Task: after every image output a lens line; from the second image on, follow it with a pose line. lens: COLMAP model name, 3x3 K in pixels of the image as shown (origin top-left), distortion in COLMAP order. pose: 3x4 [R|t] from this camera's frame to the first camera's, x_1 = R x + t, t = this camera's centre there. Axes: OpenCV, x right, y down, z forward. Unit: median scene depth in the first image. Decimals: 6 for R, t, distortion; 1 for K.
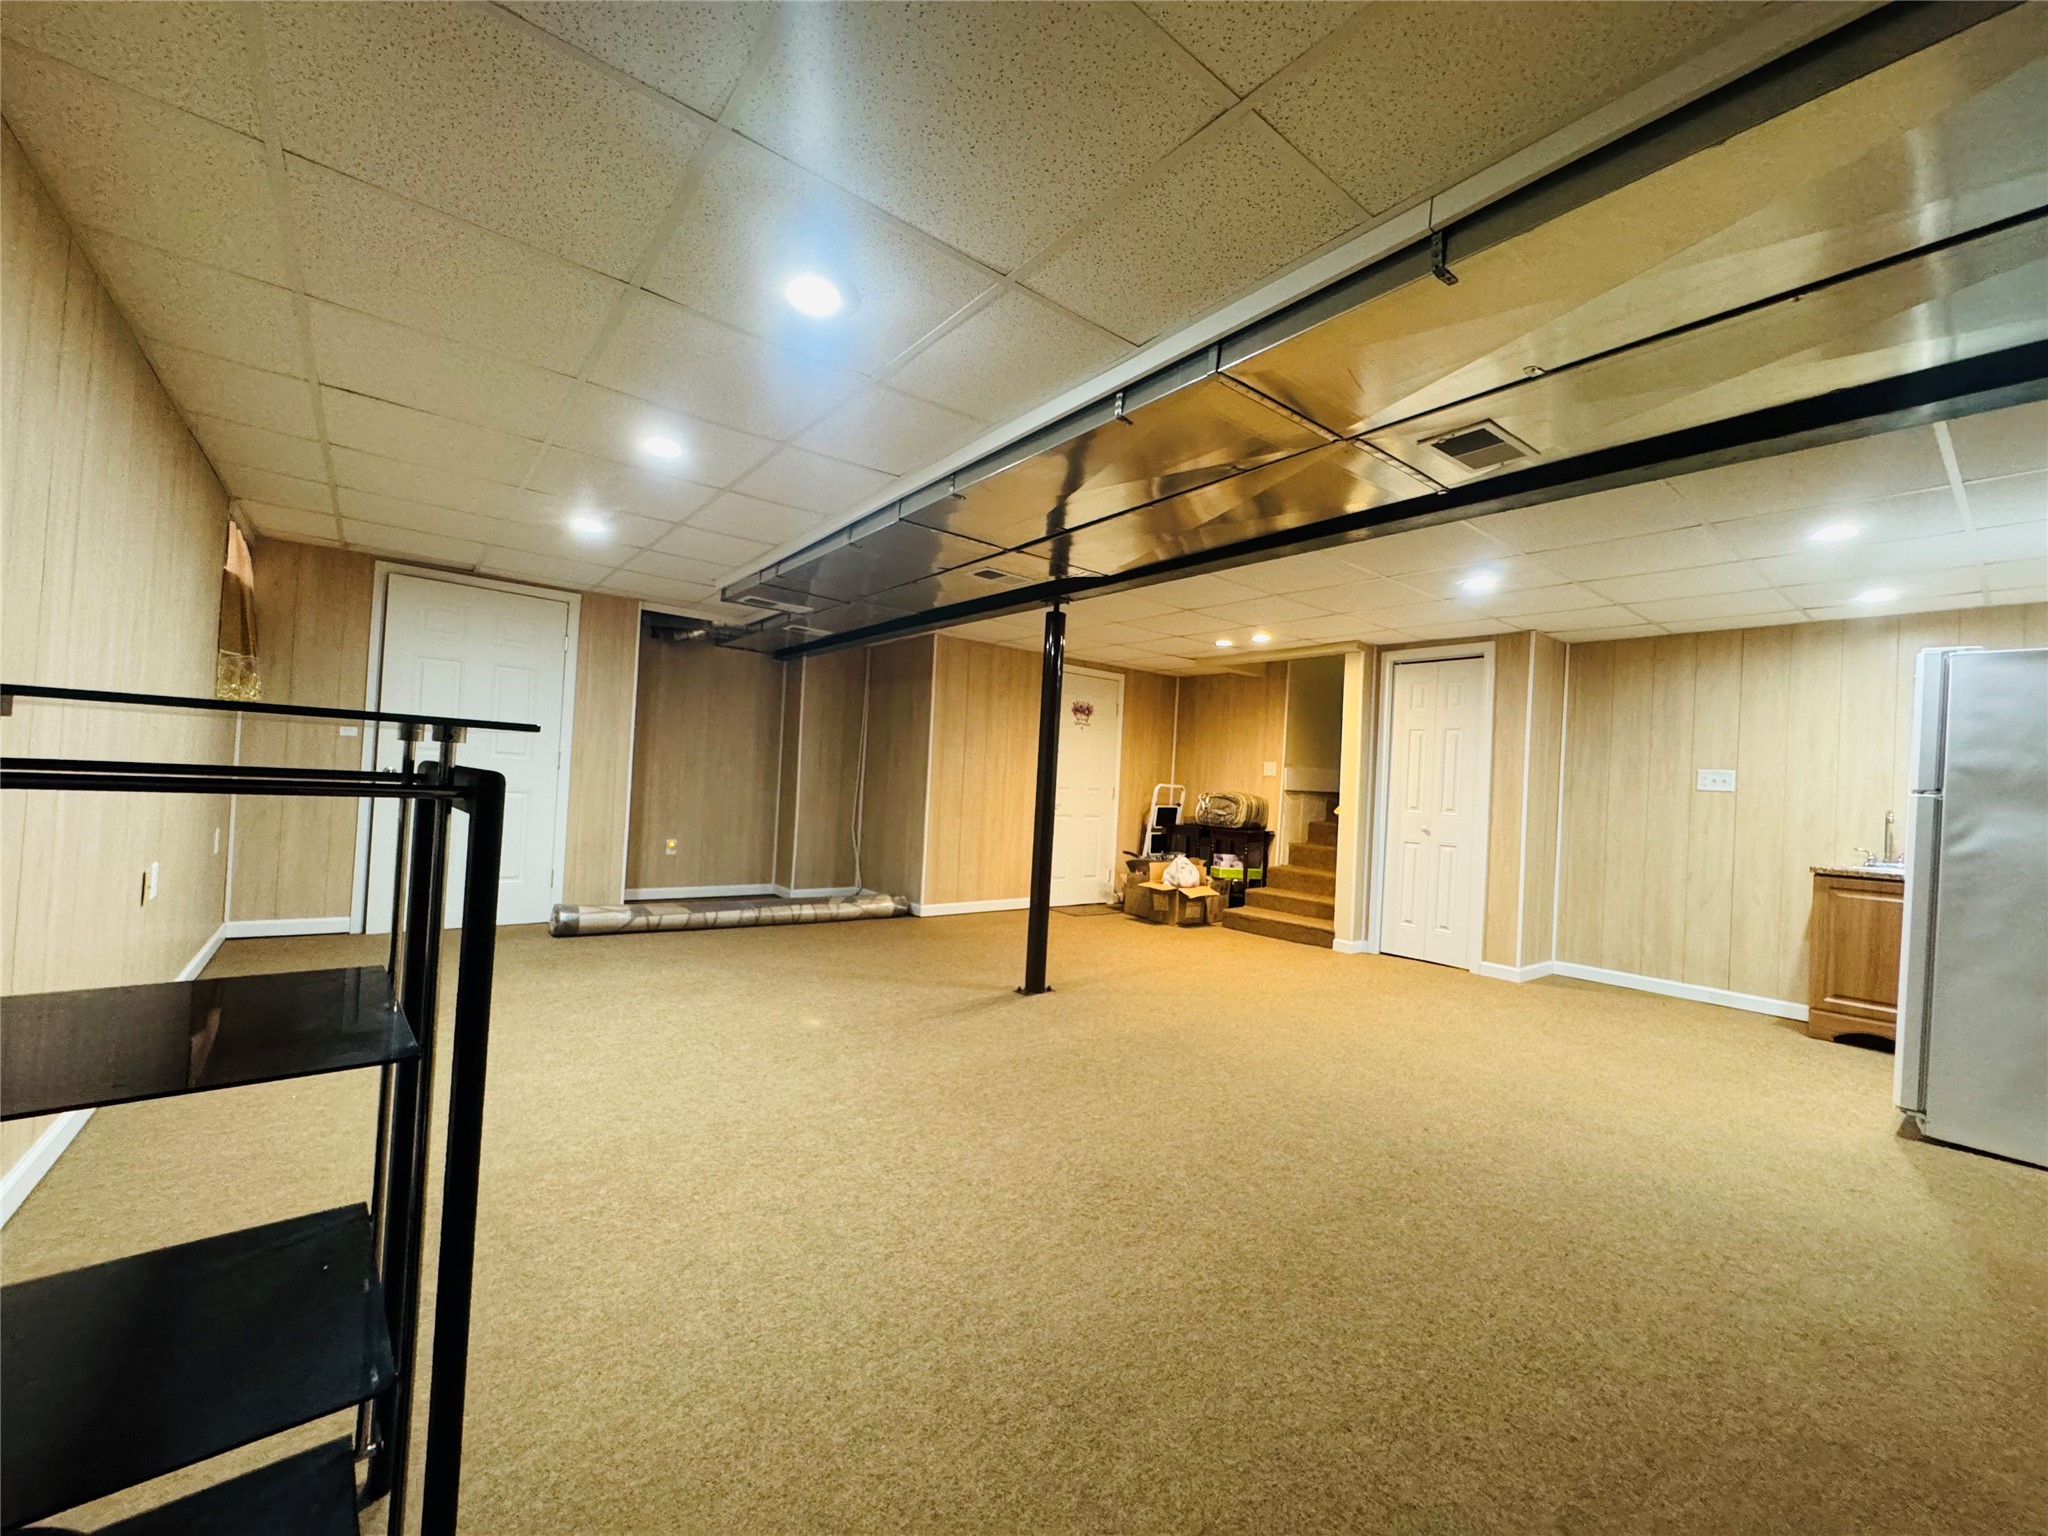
lens RADIAL K [[818.7, 0, 1025.0], [0, 818.7, 777.8], [0, 0, 1]] dist [-0.002438, 0.000330]
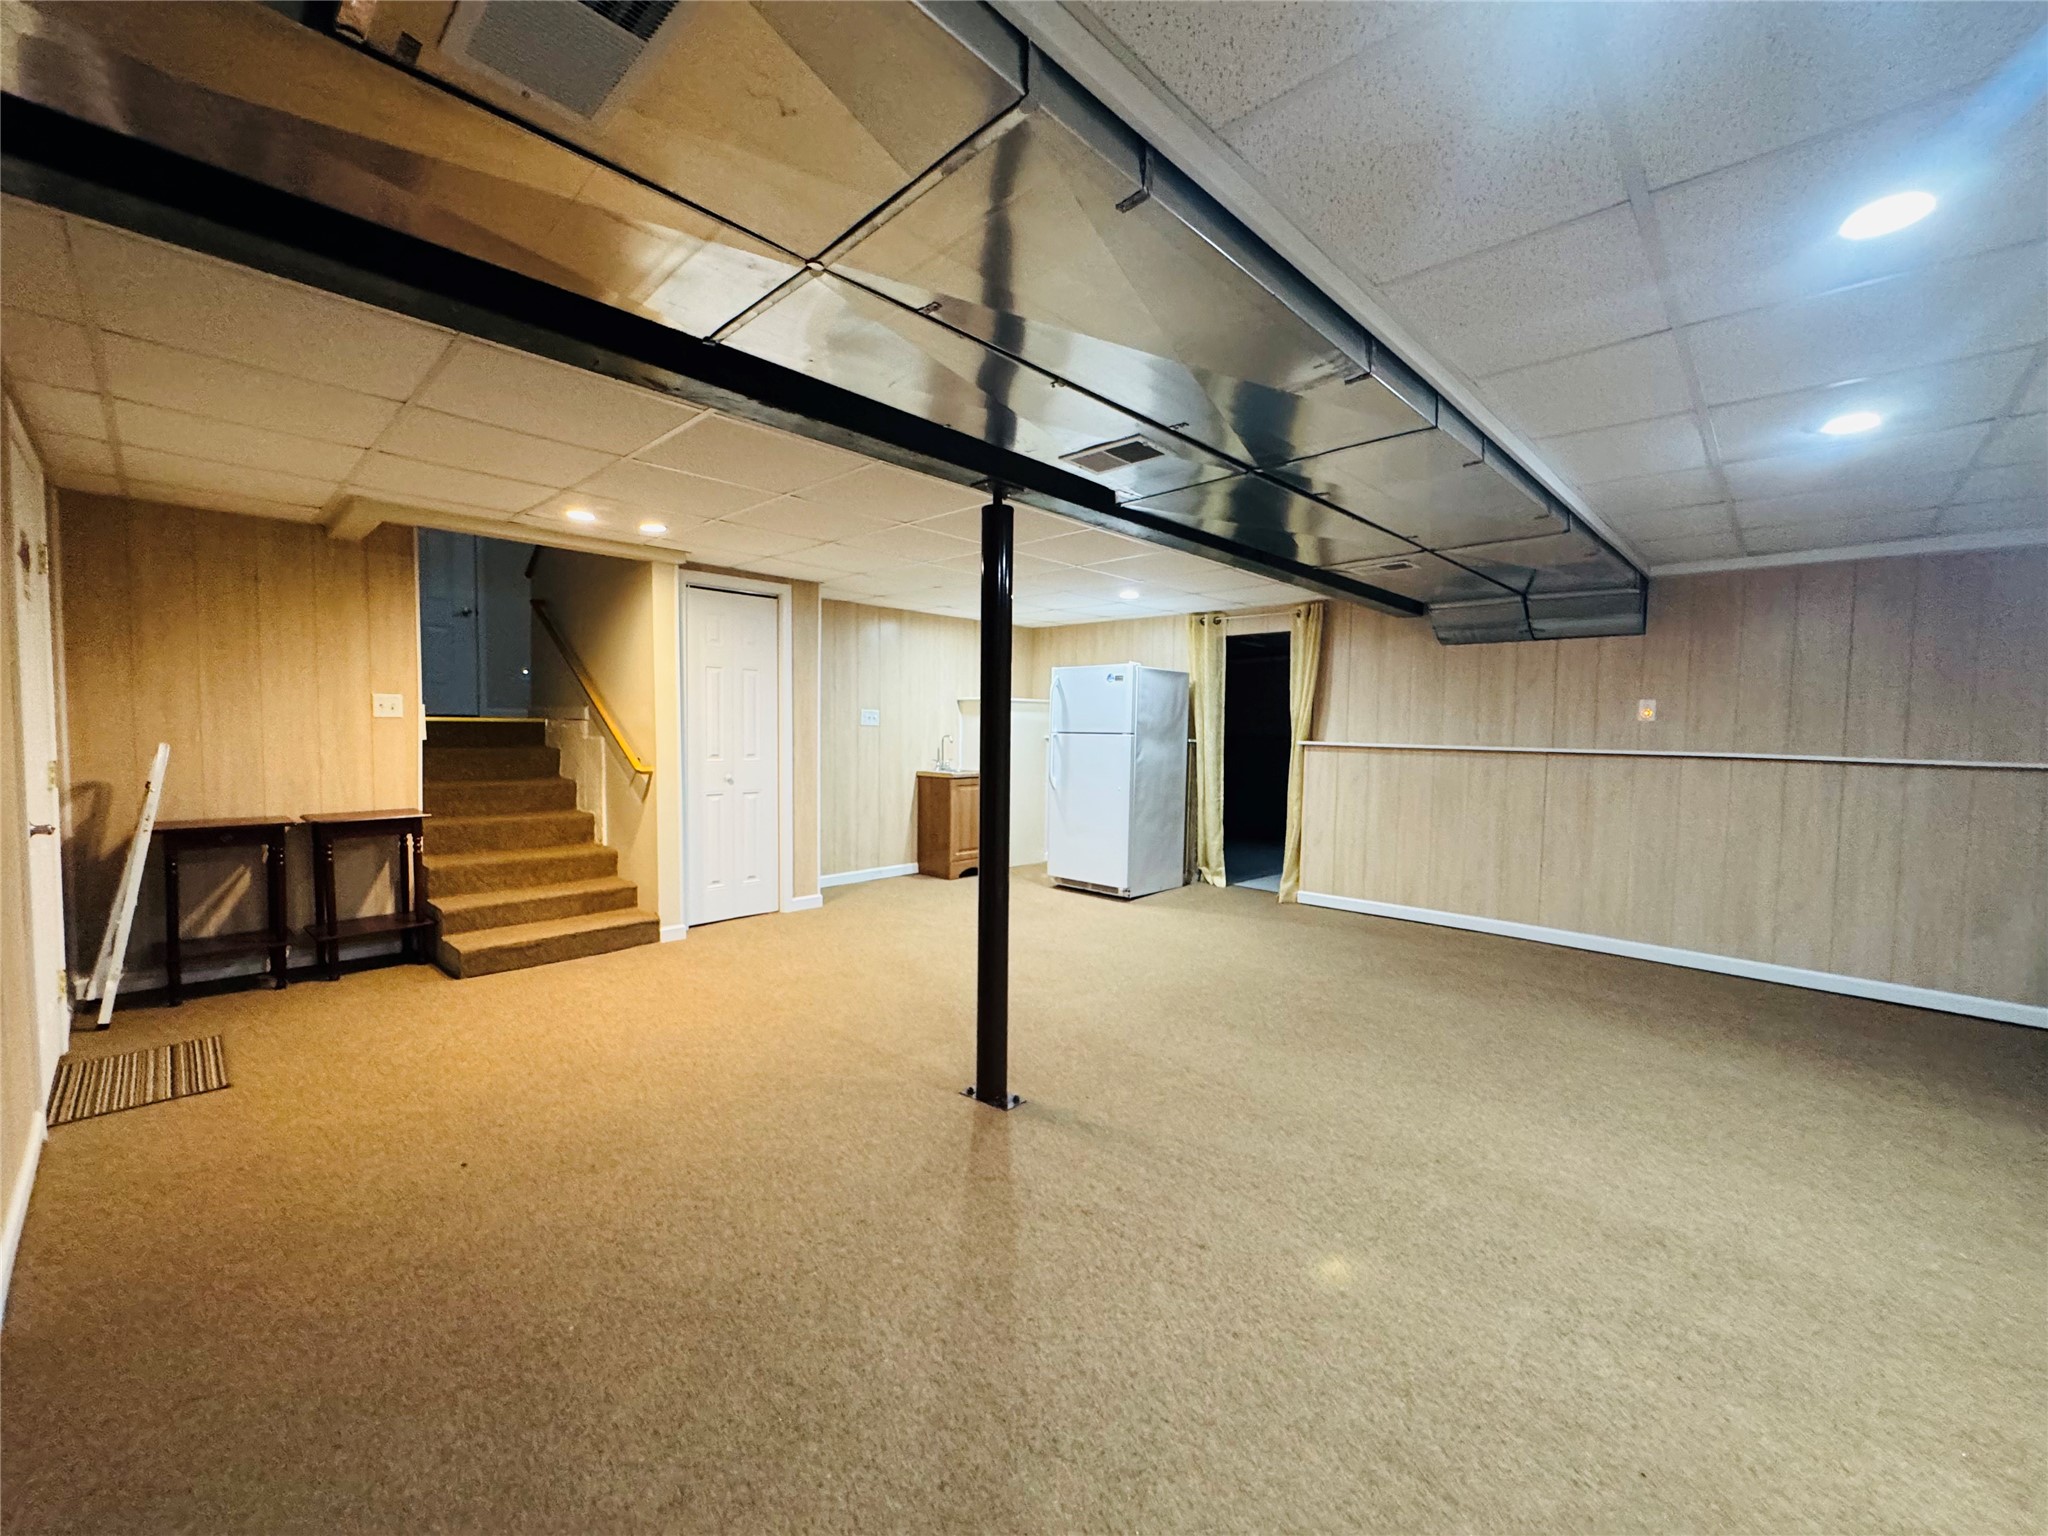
lens RADIAL K [[818.7, 0, 1023.1], [0, 818.7, 771.2], [0, 0, 1]] dist [-0.002438, 0.000330]
pose [[-0.139116, -0.110573, 0.984084, -0.549981], [-0.028537, 0.993782, 0.107629, -0.063294], [-0.989865, -0.013110, -0.141406, 0.970161]]
